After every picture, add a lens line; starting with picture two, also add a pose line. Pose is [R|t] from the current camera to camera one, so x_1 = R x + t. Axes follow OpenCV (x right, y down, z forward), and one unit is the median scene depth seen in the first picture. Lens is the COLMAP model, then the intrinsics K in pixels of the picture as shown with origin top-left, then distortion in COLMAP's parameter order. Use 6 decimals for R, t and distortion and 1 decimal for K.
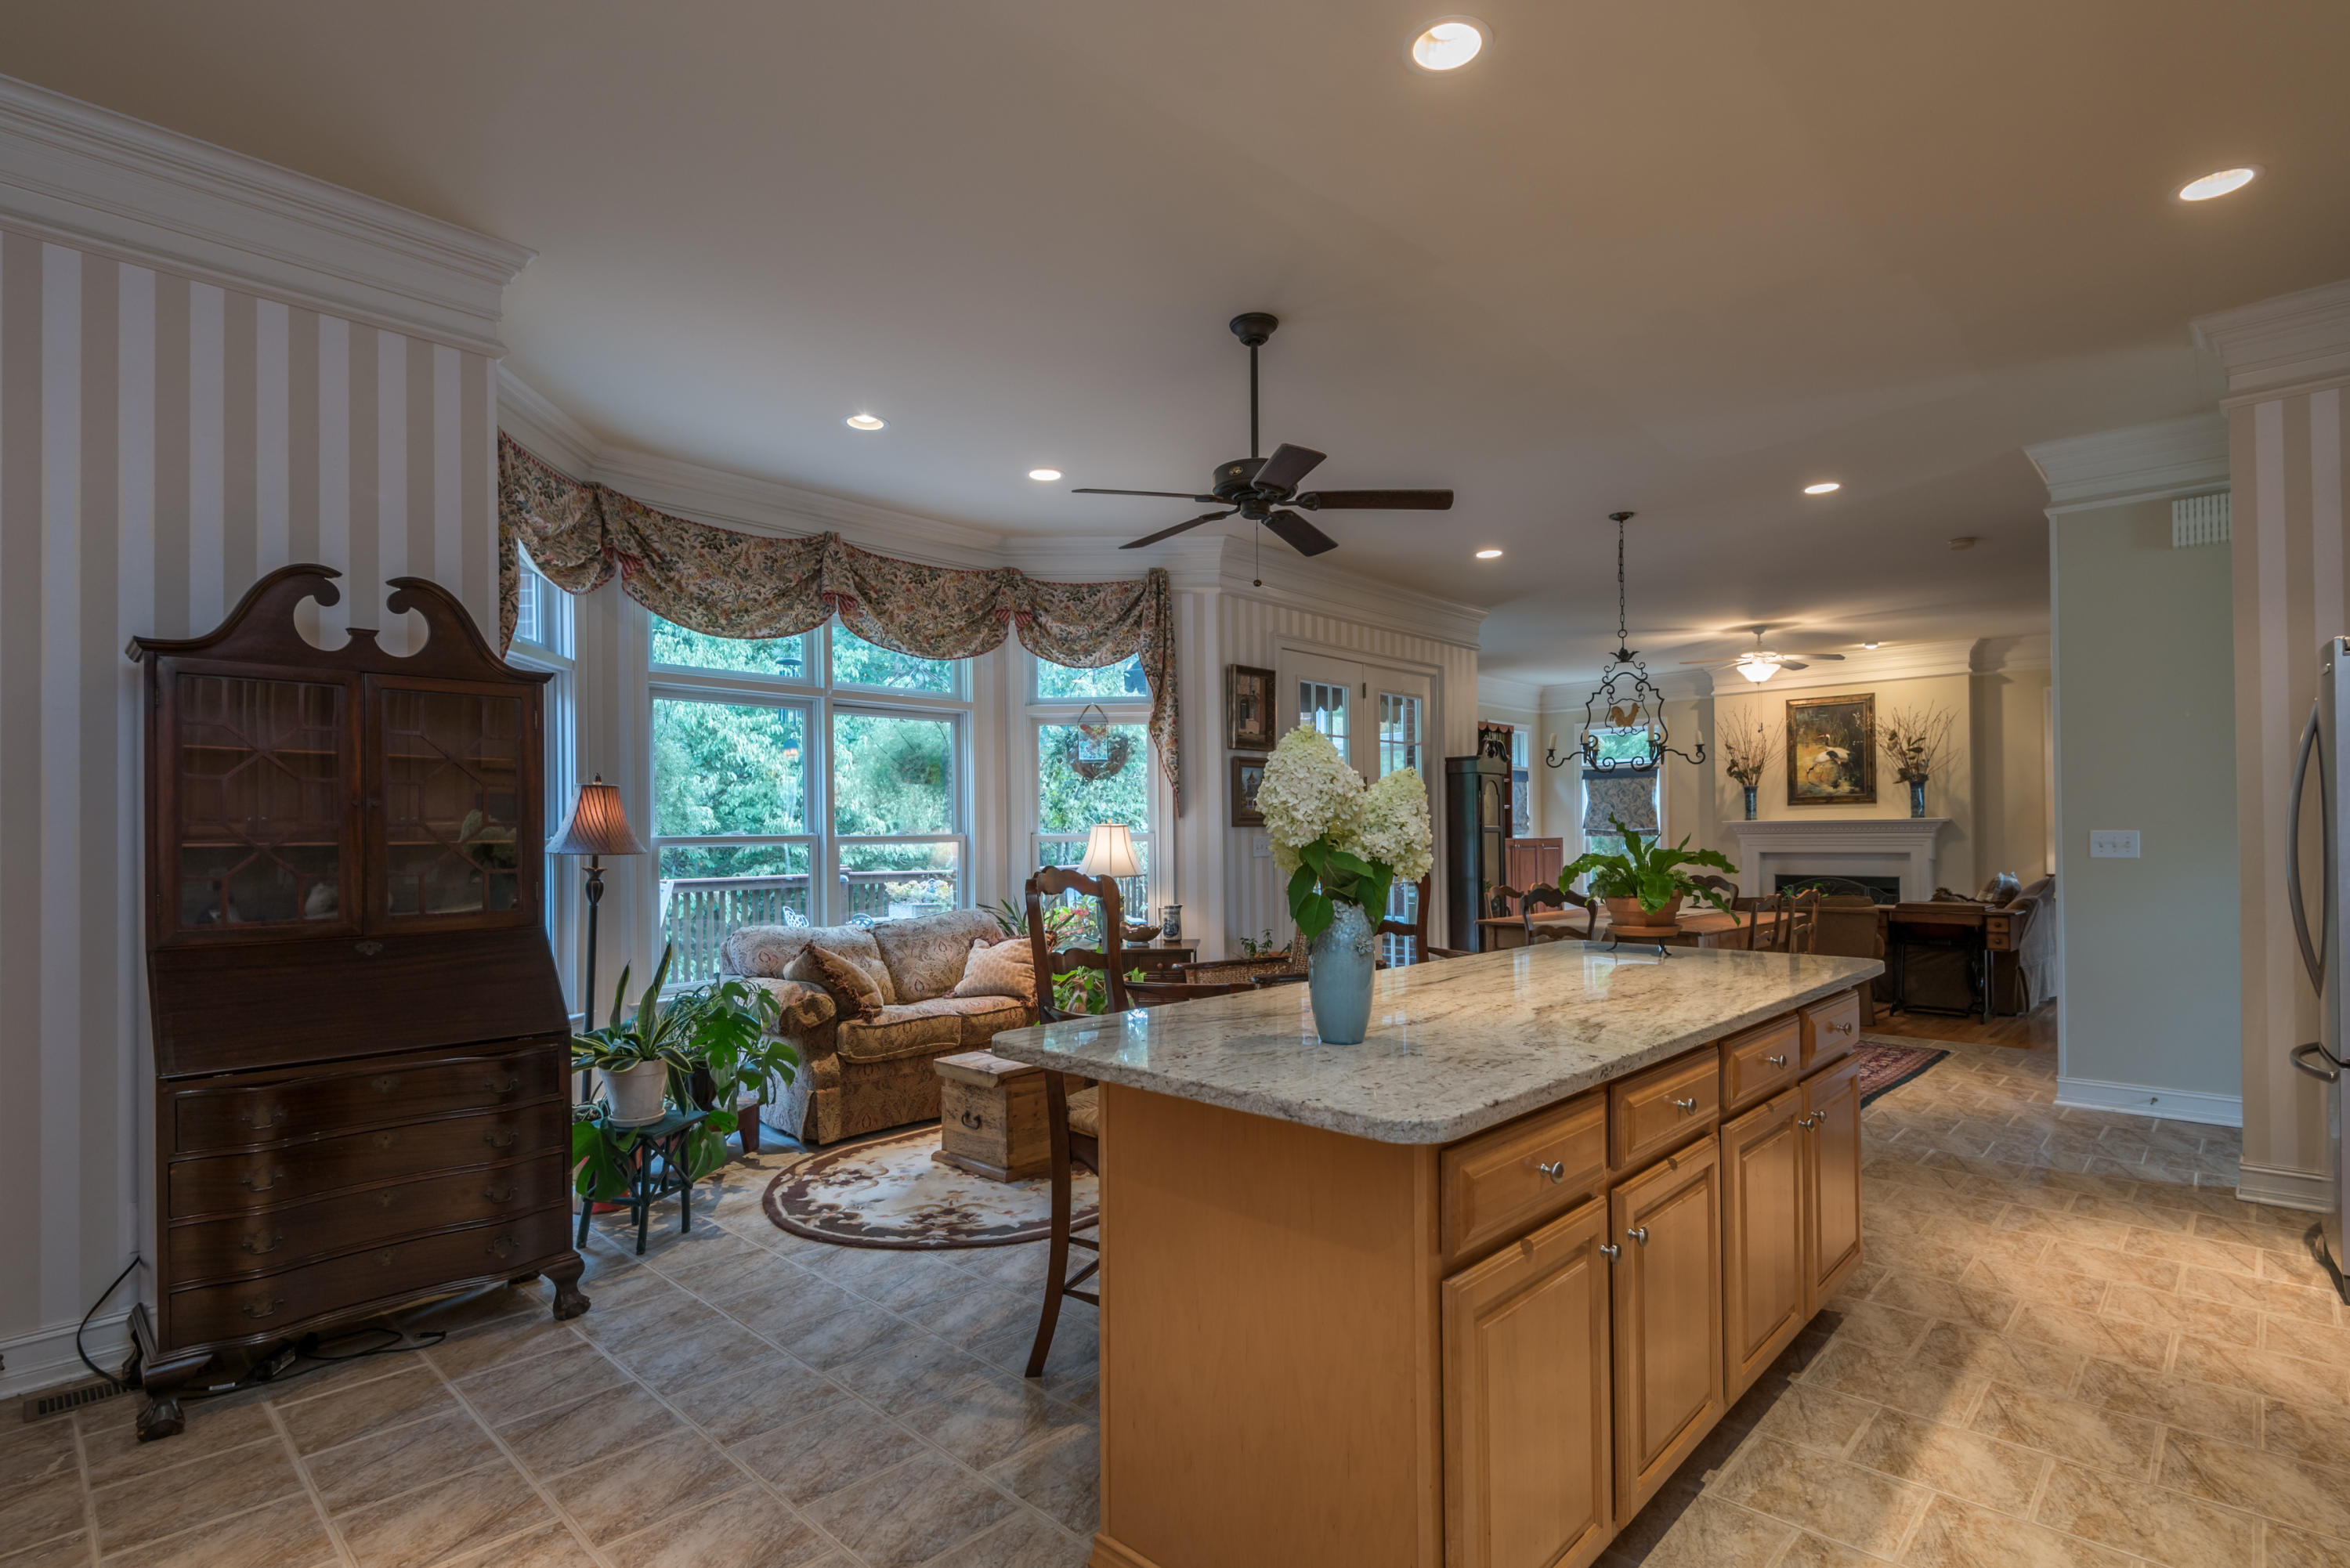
lens RADIAL K [[1113.6, 0, 1180.5], [0, 1113.6, 820.4], [0, 0, 1]] dist [0.033702, -0.024882]
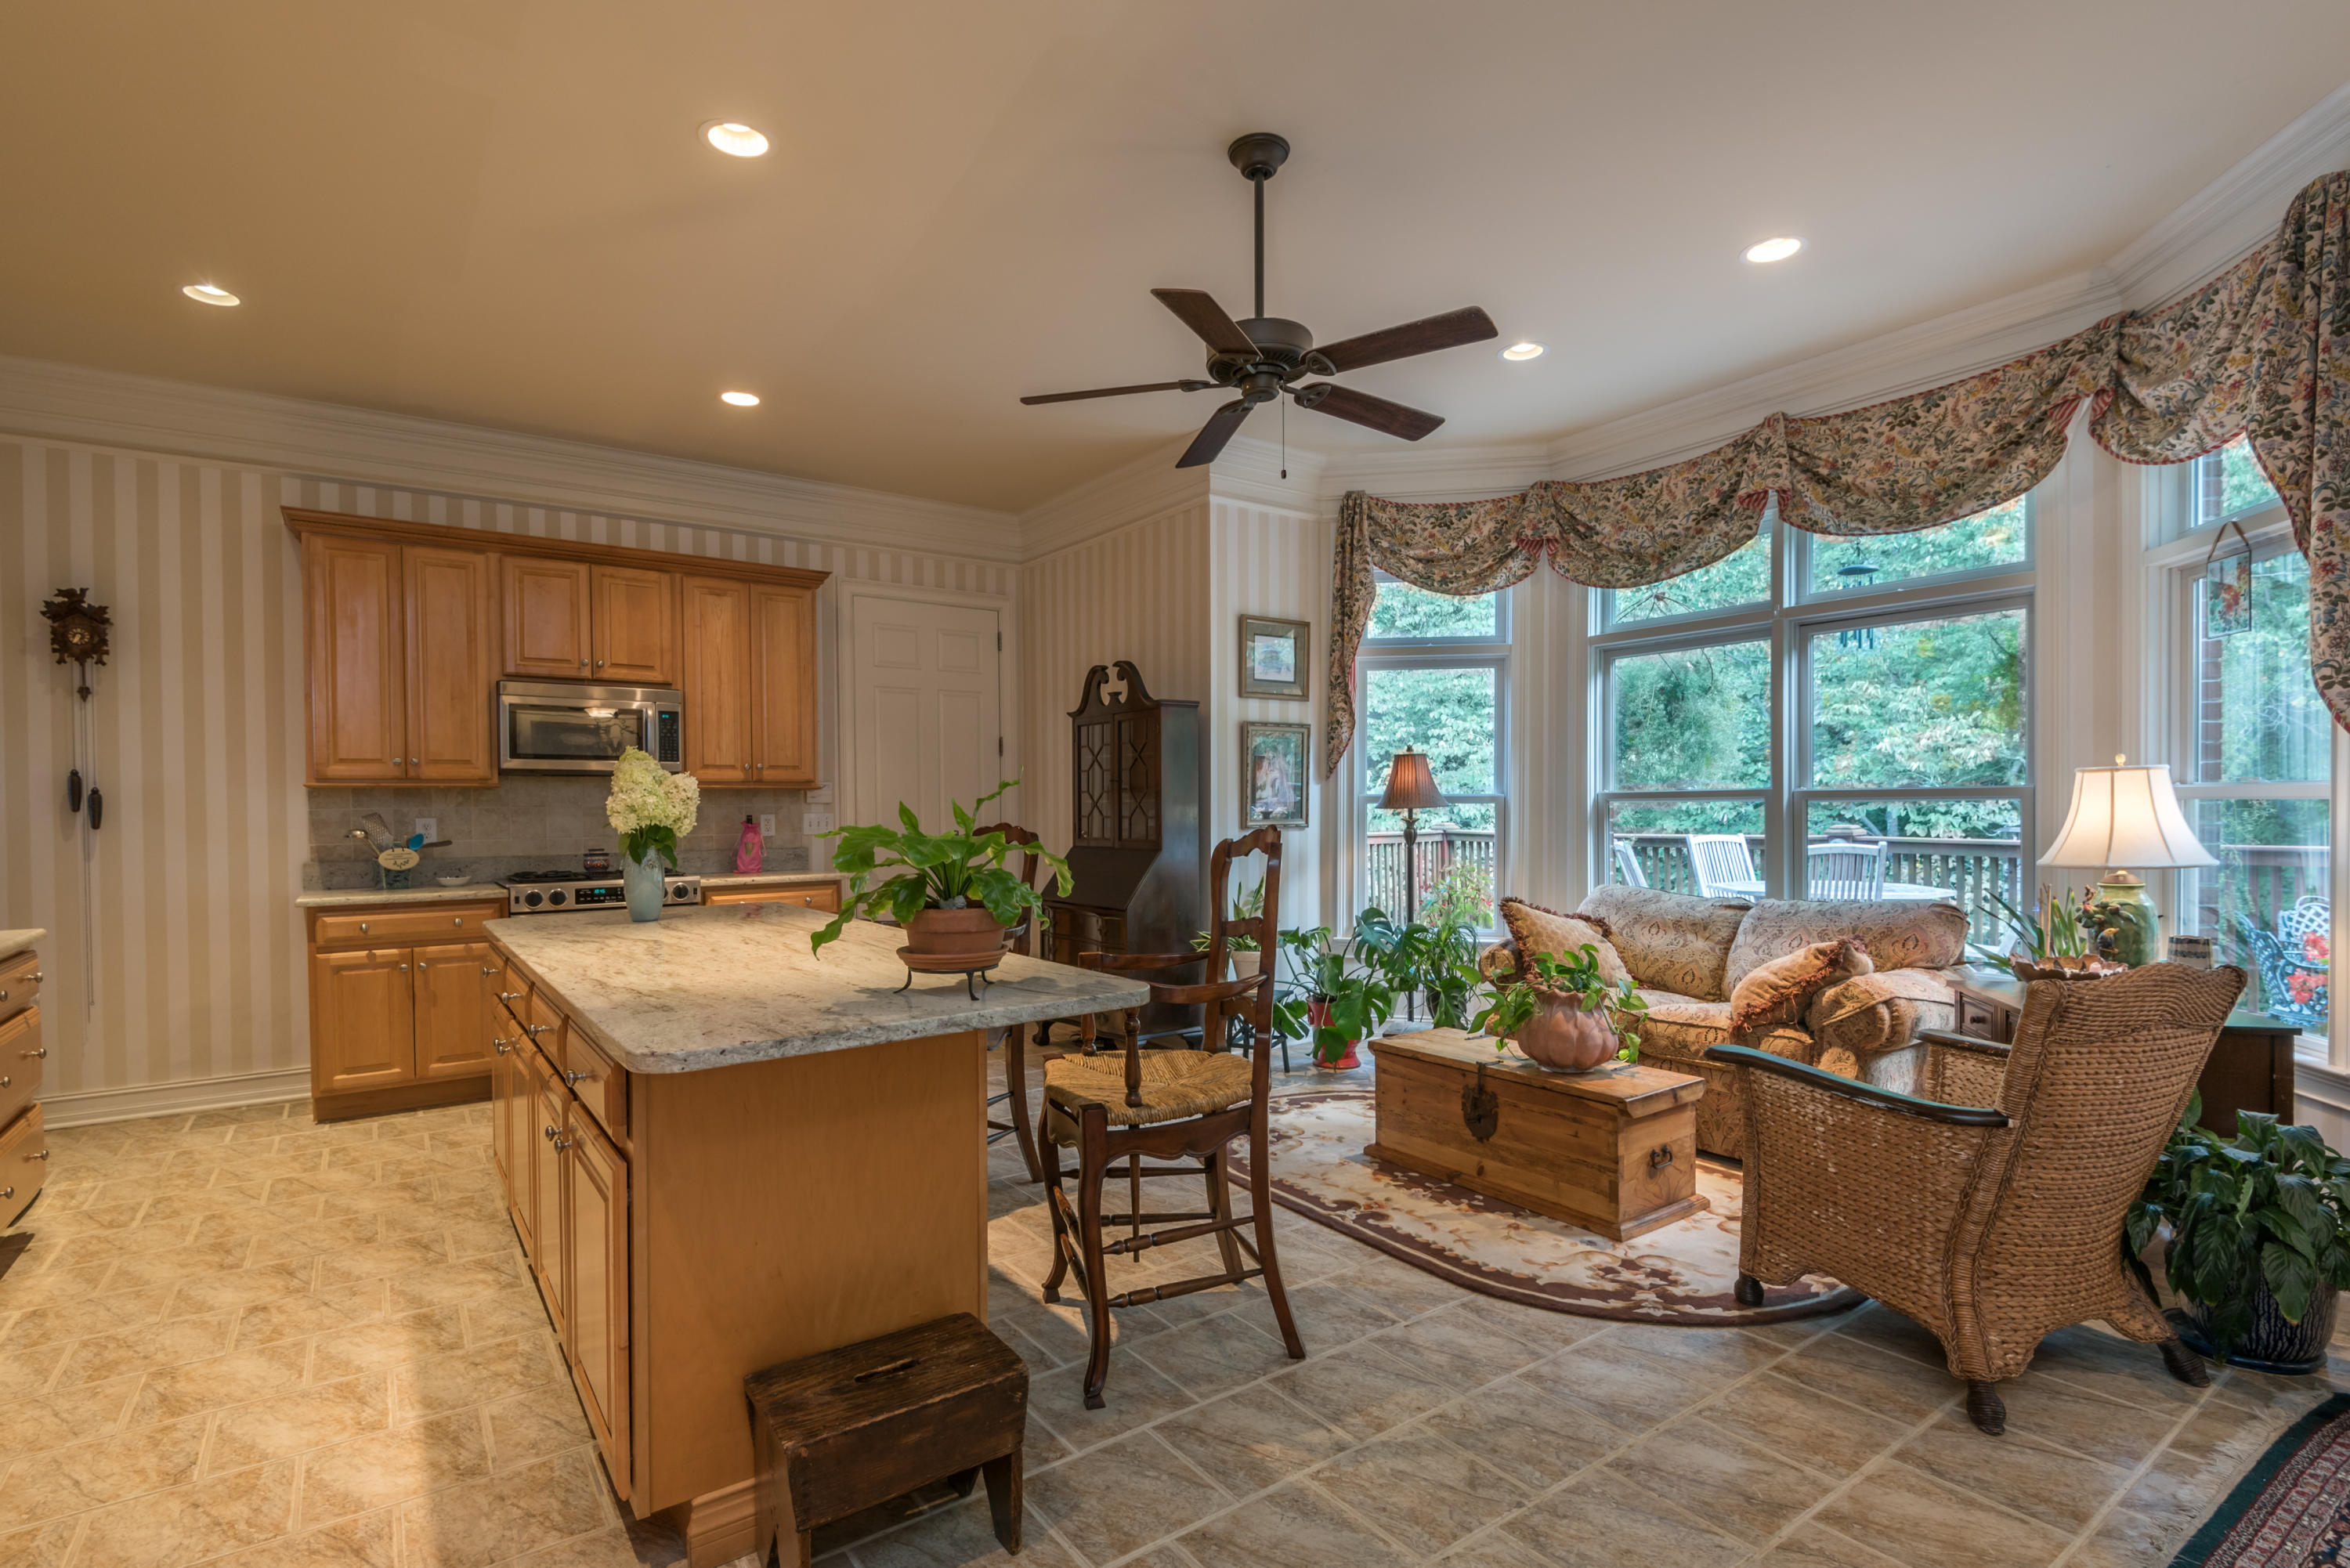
lens RADIAL K [[1113.6, 0, 1180.5], [0, 1113.6, 820.4], [0, 0, 1]] dist [0.033702, -0.024882]
pose [[-0.172548, 0.026838, -0.984635, 0.540955], [0.024355, 0.999439, 0.022974, 0.004802], [0.984700, -0.020017, -0.173105, 0.663674]]
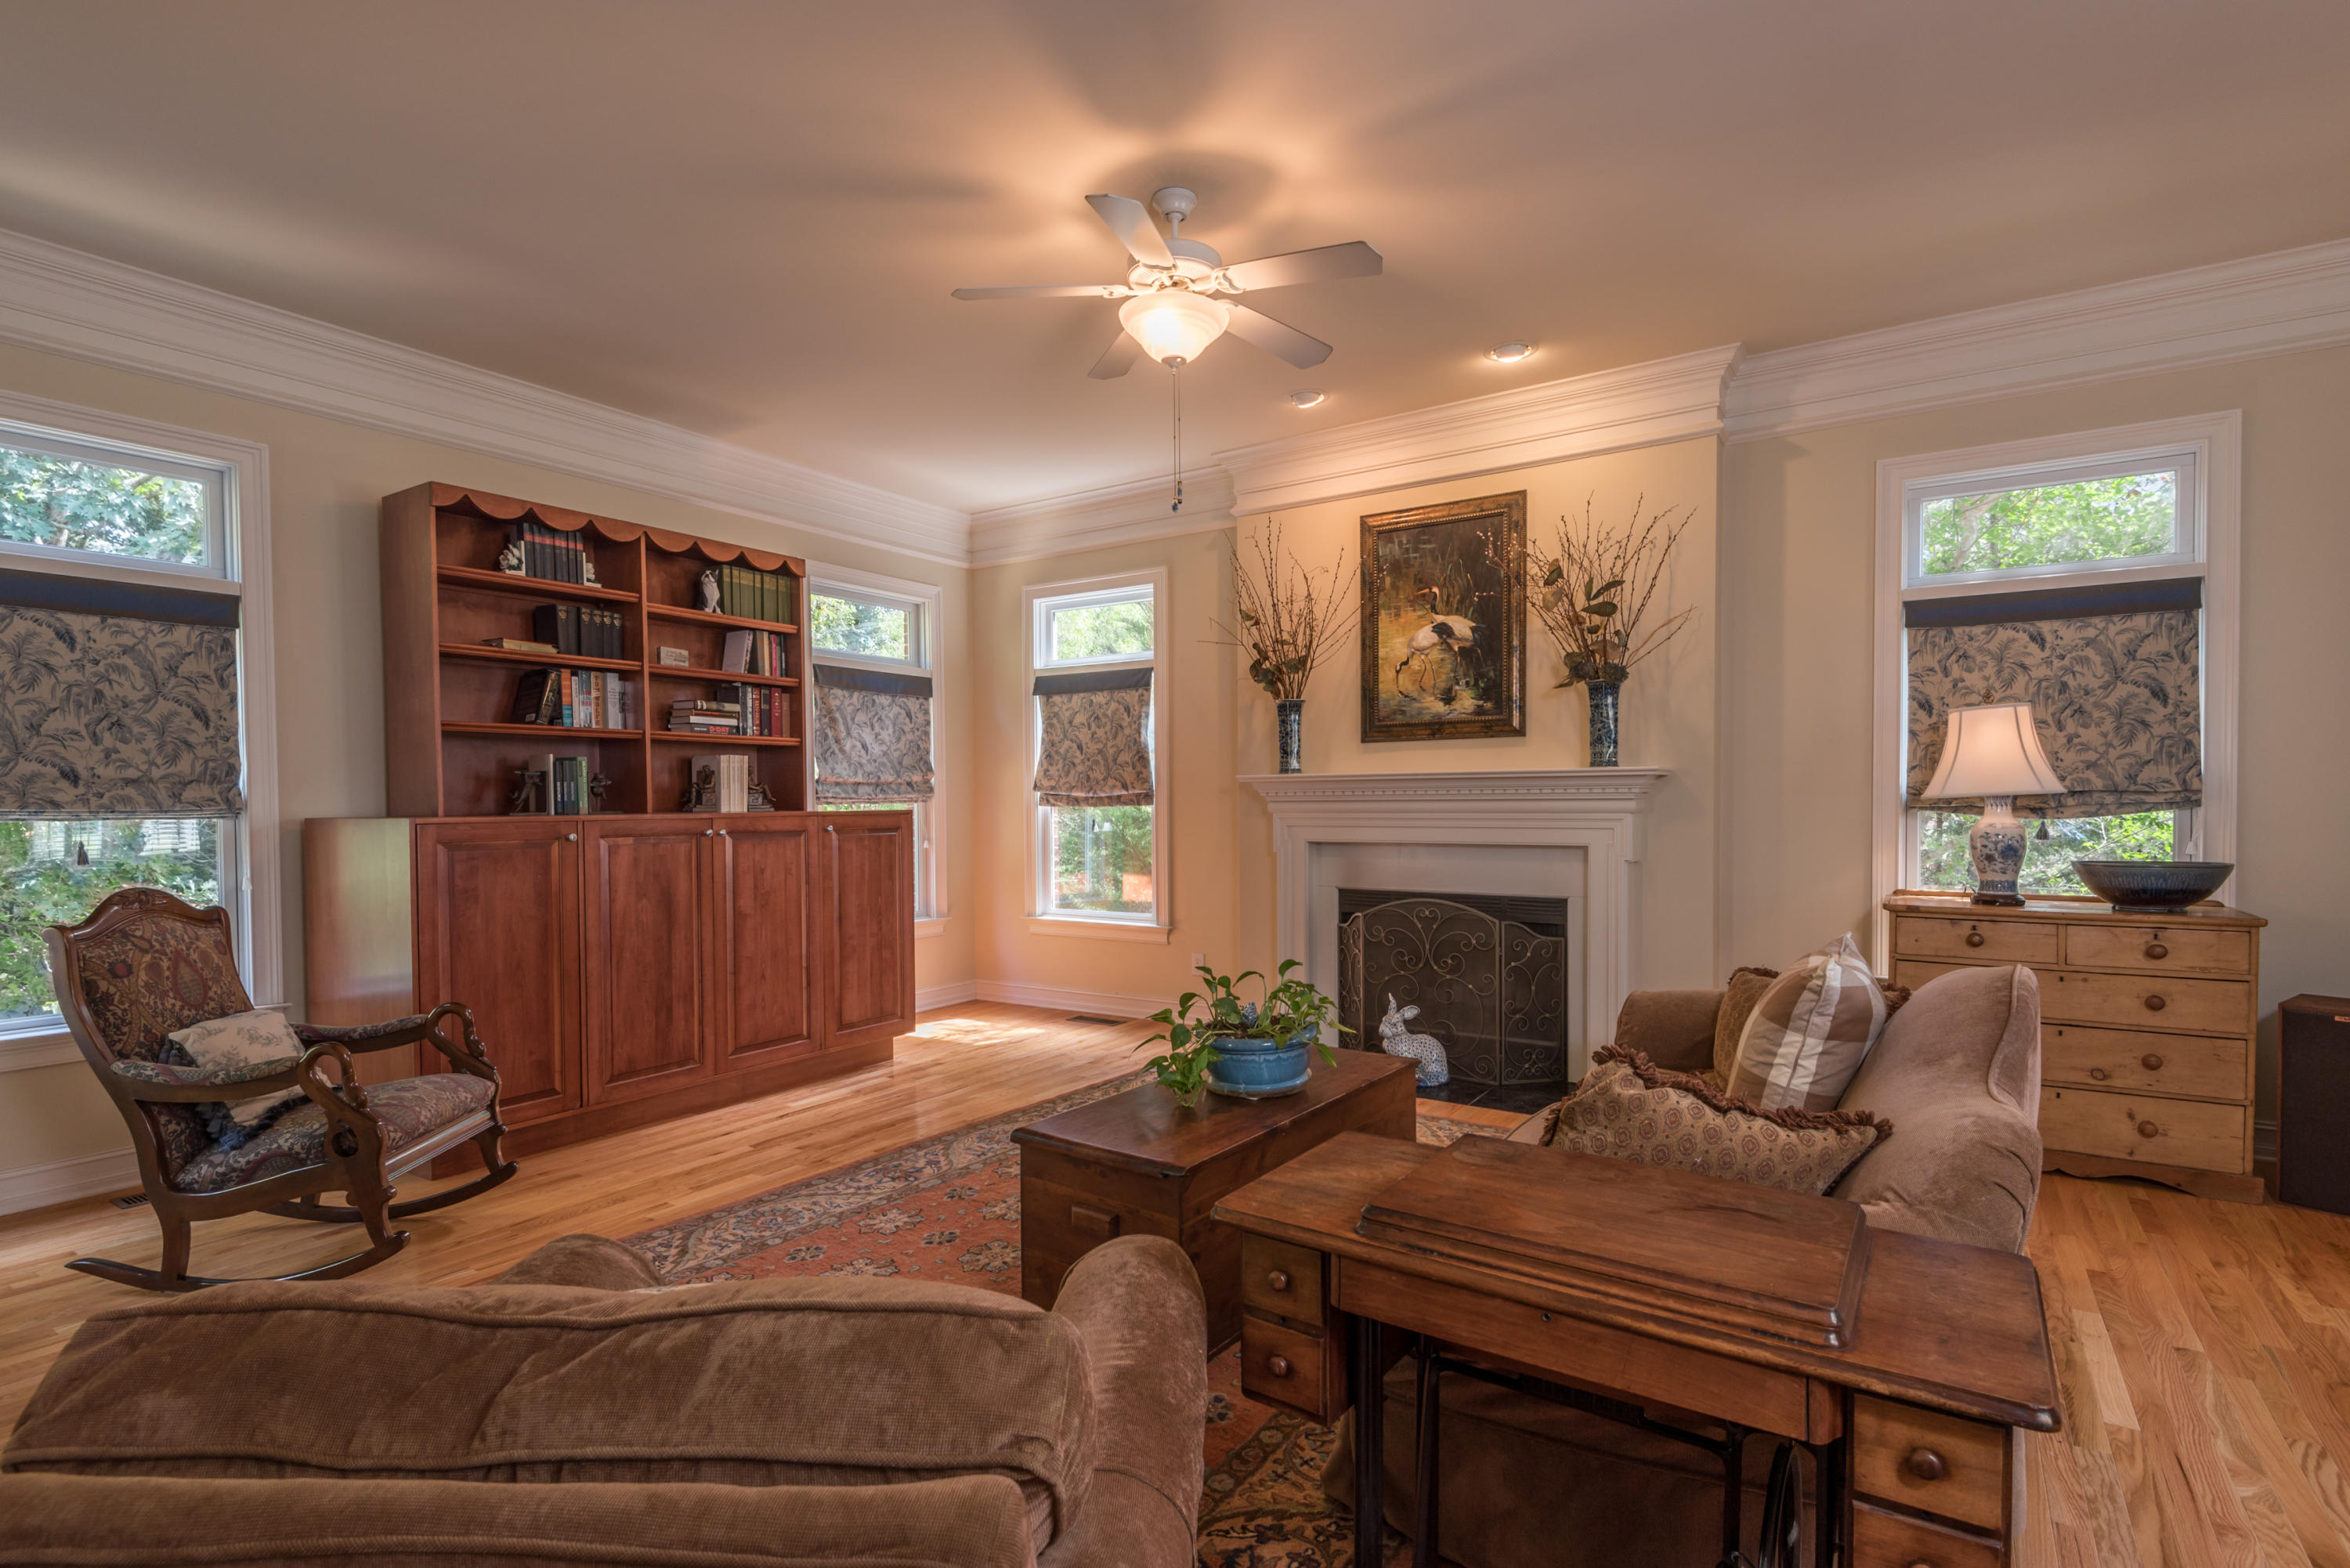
lens RADIAL K [[1113.6, 0, 1180.5], [0, 1113.6, 820.4], [0, 0, 1]] dist [0.033702, -0.024882]
pose [[0.983809, 0.000929, 0.179216, 0.706600], [-0.006496, 0.999514, 0.030479, 0.010301], [-0.179101, -0.031150, 0.983338, 1.021147]]
